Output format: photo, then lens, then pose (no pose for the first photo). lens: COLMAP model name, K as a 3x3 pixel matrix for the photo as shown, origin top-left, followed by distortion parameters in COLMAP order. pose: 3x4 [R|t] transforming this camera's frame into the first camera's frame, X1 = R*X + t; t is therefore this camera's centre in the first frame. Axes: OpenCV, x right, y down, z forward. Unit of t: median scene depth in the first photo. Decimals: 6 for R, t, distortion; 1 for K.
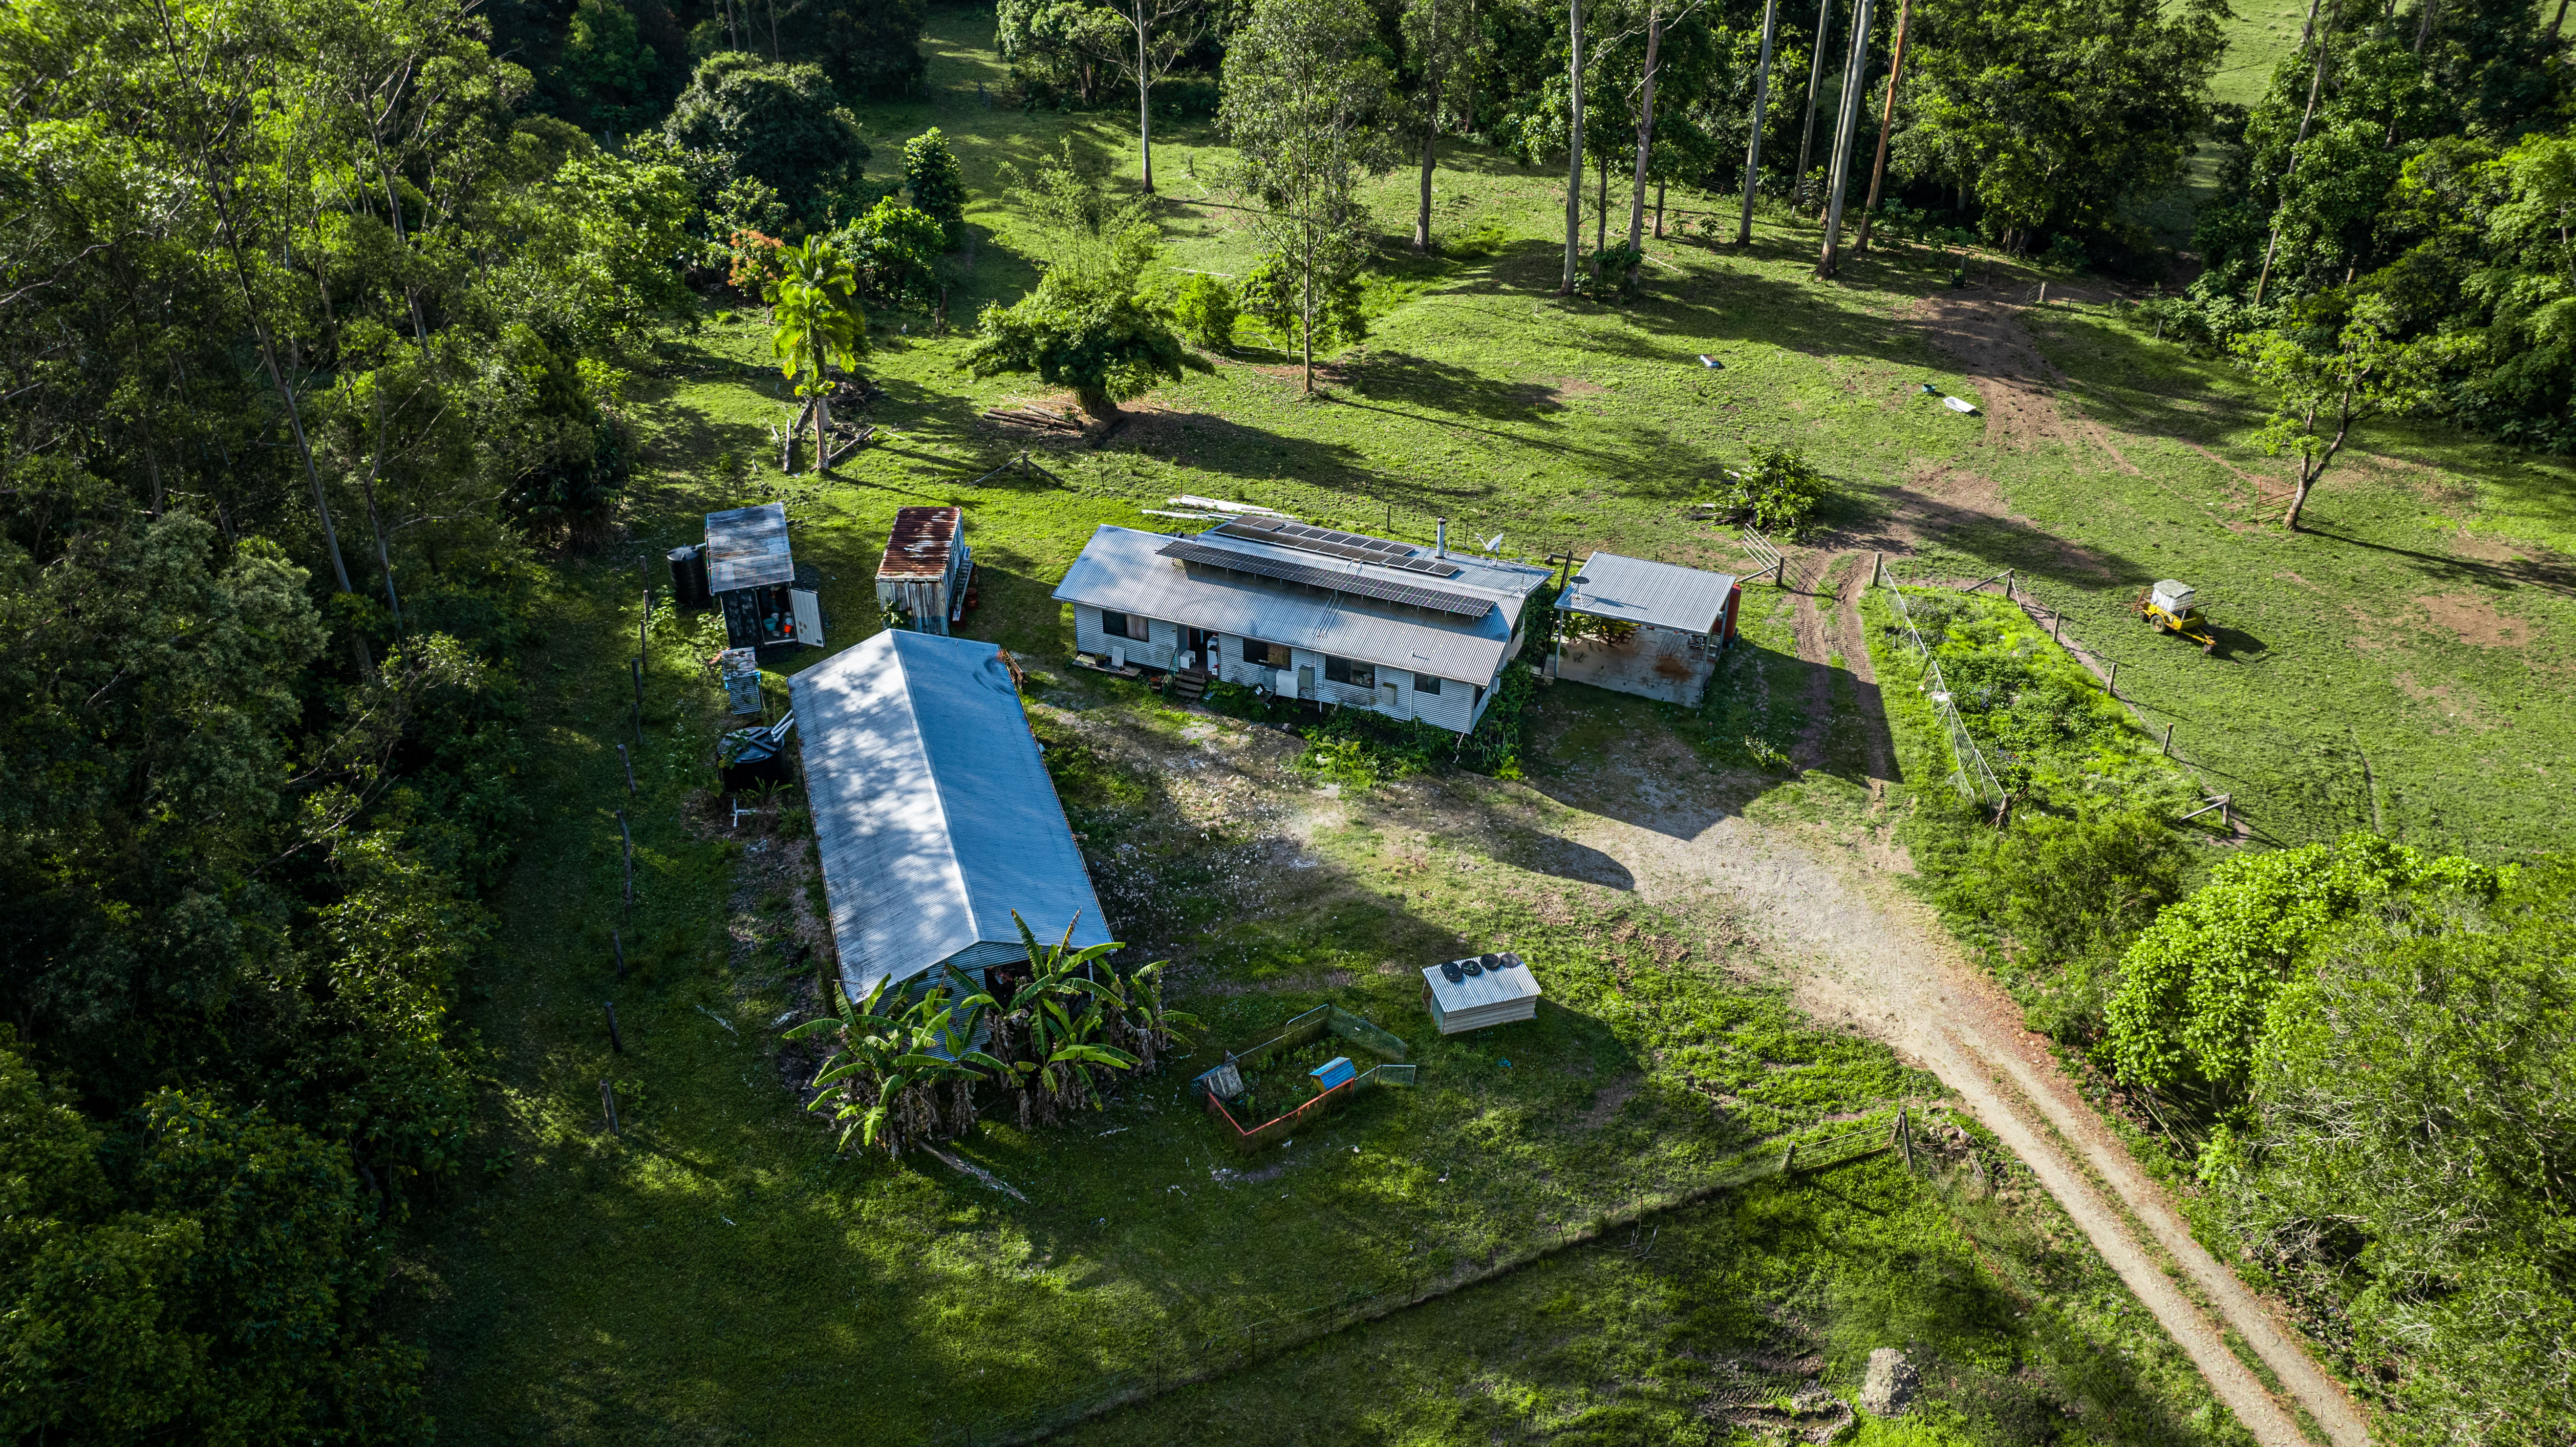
lens RADIAL K [[1856.2, 0, 1288.0], [0, 1856.2, 723.5], [0, 0, 1]] dist [-0.009643, 0.003233]
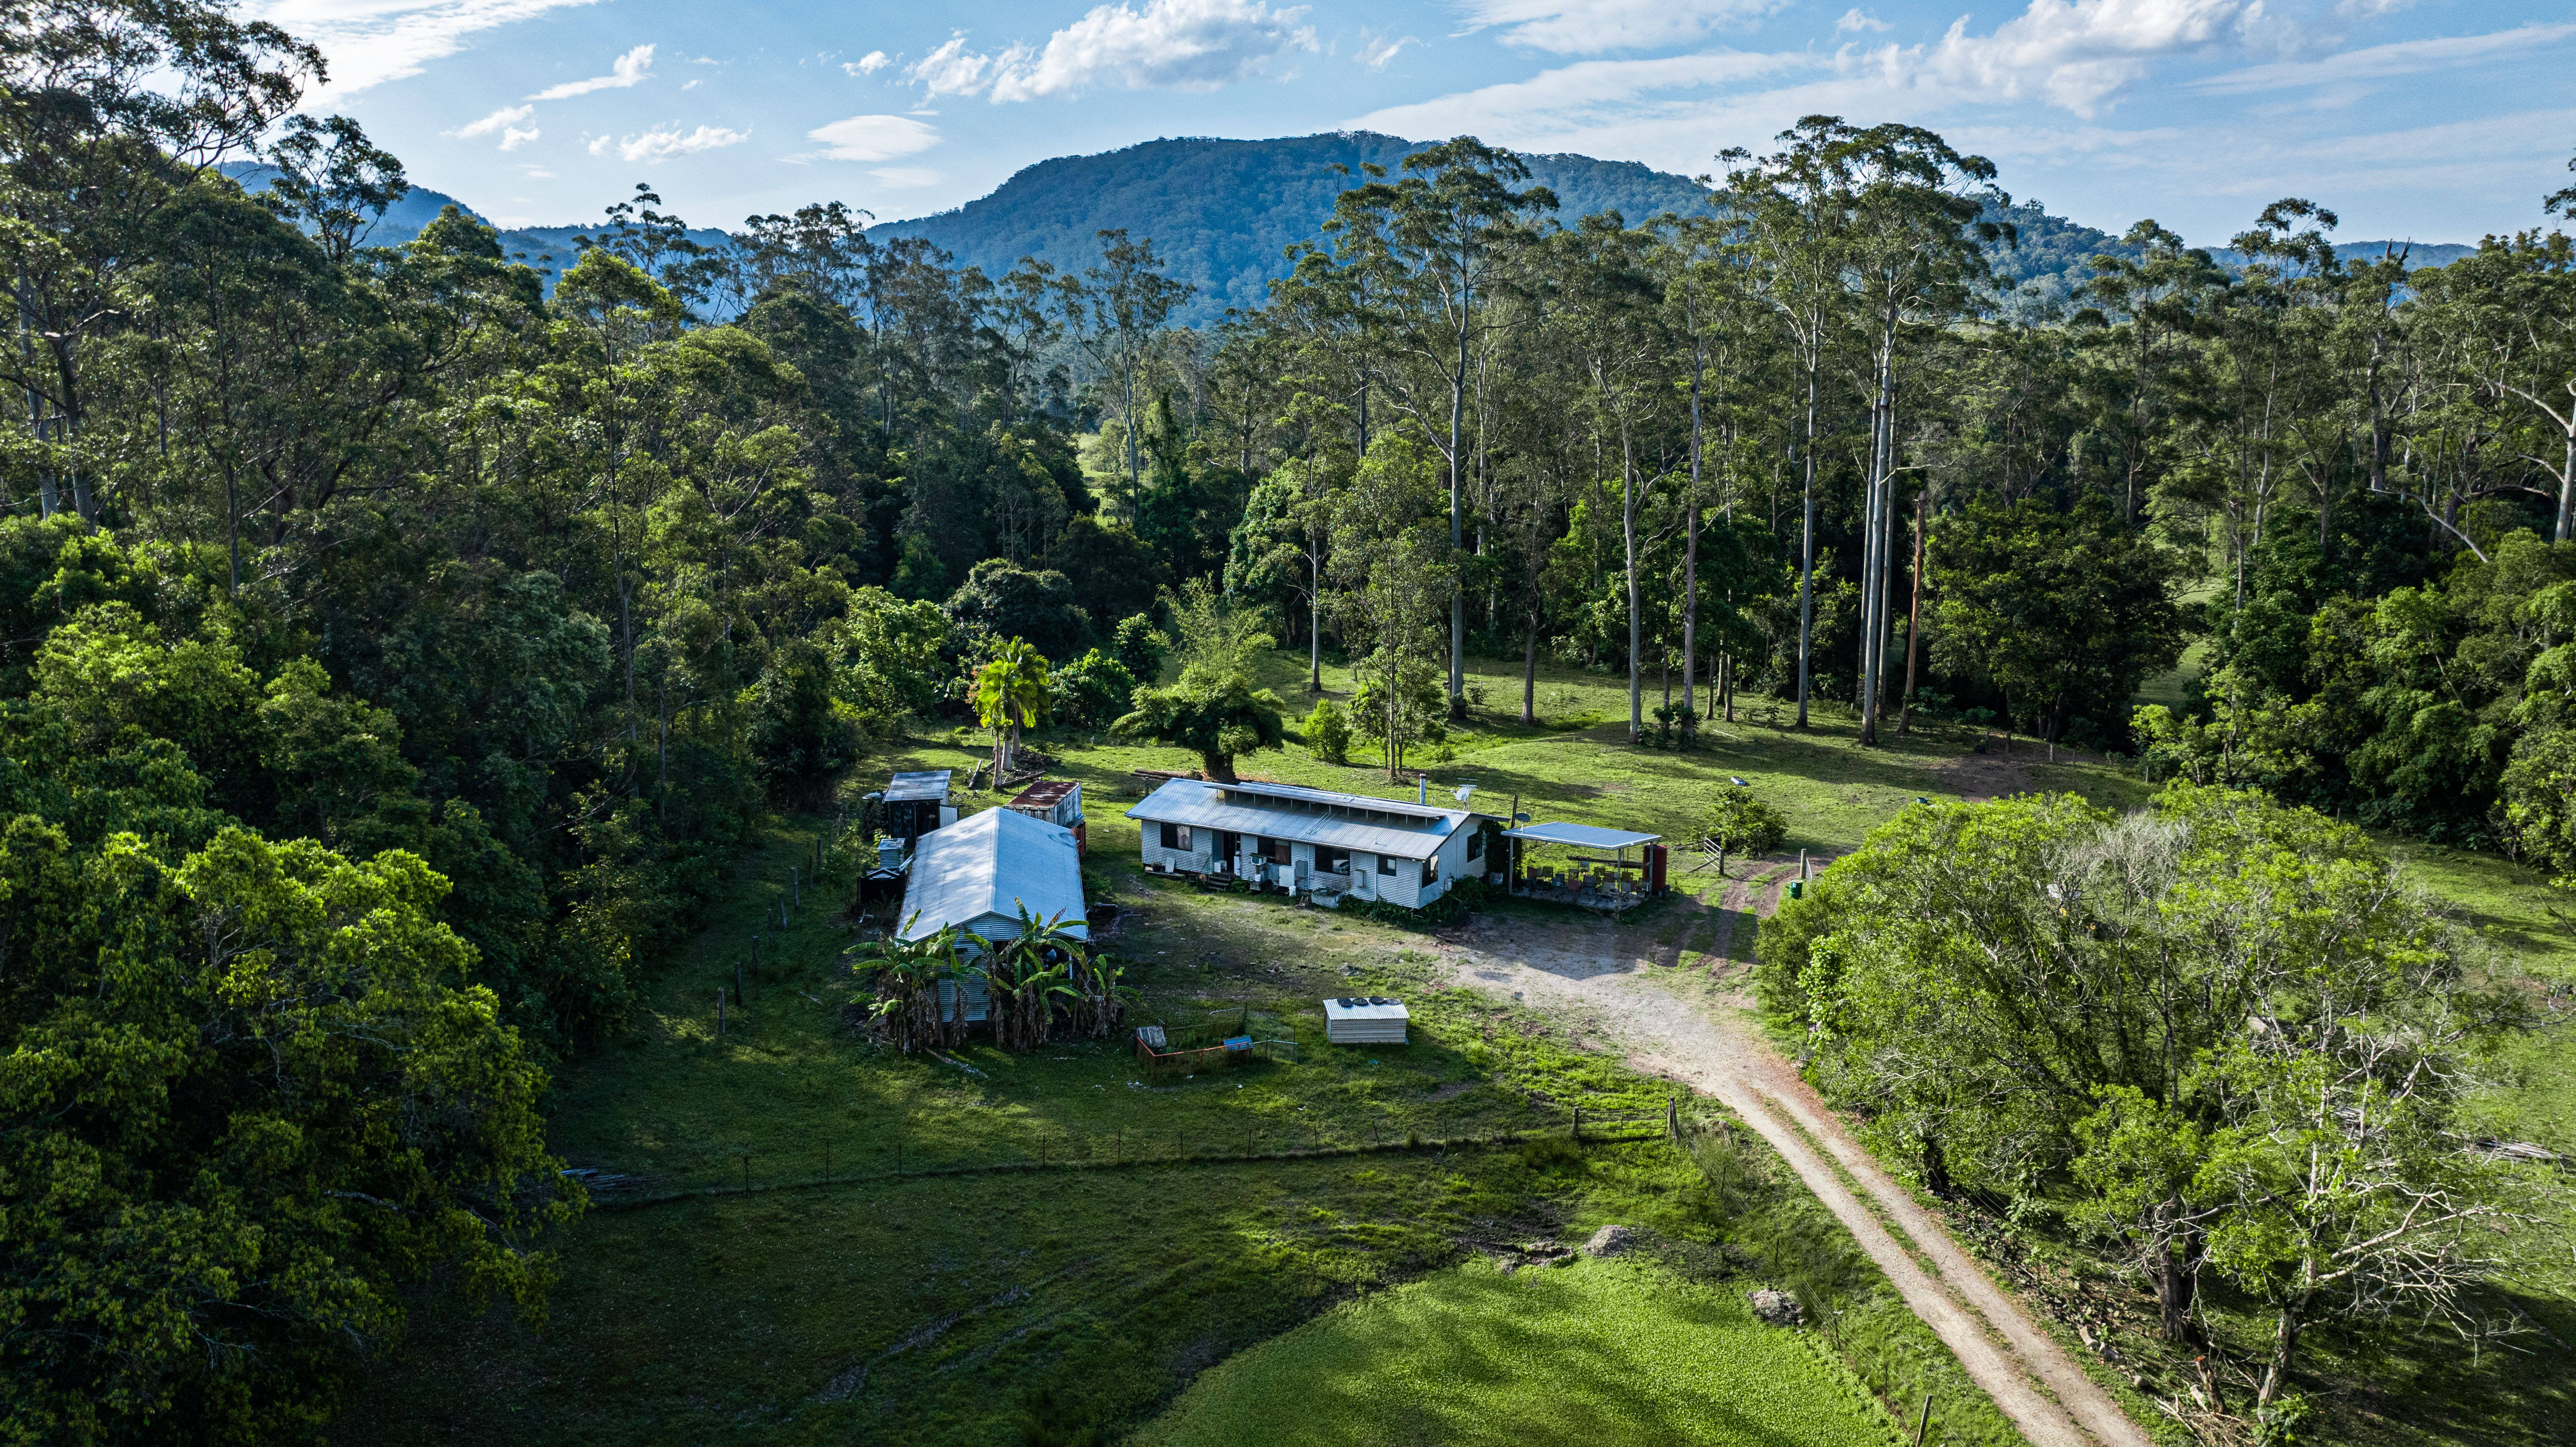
lens RADIAL K [[1856.2, 0, 1288.0], [0, 1856.2, 723.5], [0, 0, 1]] dist [-0.009643, 0.003233]
pose [[0.985039, 0.023990, -0.170654, 0.163688], [-0.086079, 0.926374, -0.366637, 0.266311], [0.149294, 0.375841, 0.914579, -0.174619]]
